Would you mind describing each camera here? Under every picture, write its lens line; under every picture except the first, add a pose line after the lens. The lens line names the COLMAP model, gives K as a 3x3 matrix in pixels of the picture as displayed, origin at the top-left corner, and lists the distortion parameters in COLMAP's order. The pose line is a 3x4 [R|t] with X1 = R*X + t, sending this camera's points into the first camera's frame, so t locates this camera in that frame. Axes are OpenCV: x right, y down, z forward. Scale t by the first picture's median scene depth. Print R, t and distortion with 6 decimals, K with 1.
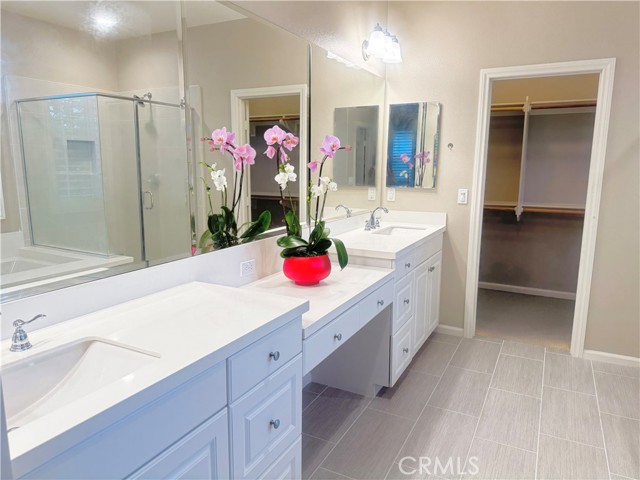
lens RADIAL K [[452.2, 0, 320.0], [0, 452.2, 240.0], [0, 0, 1]] dist [0.040043, -0.004652]
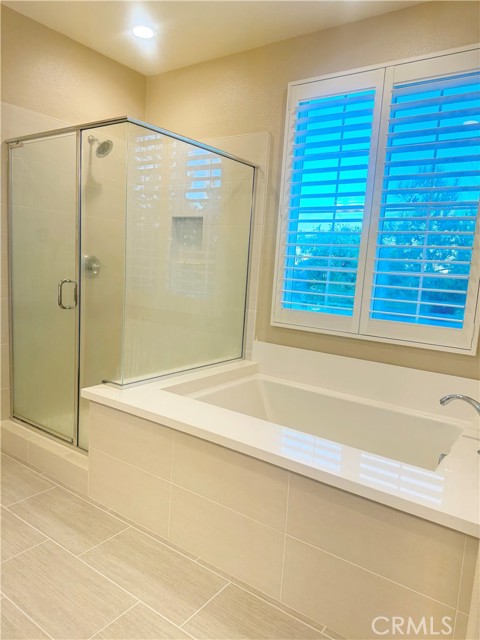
lens RADIAL K [[452.2, 0, 240.0], [0, 452.2, 320.0], [0, 0, 1]] dist [0.040043, -0.004652]
pose [[0.138422, -0.122489, 0.982769, -0.116647], [0.103796, 0.988652, 0.108603, -0.020689], [-0.984919, 0.086975, 0.149566, 0.339826]]
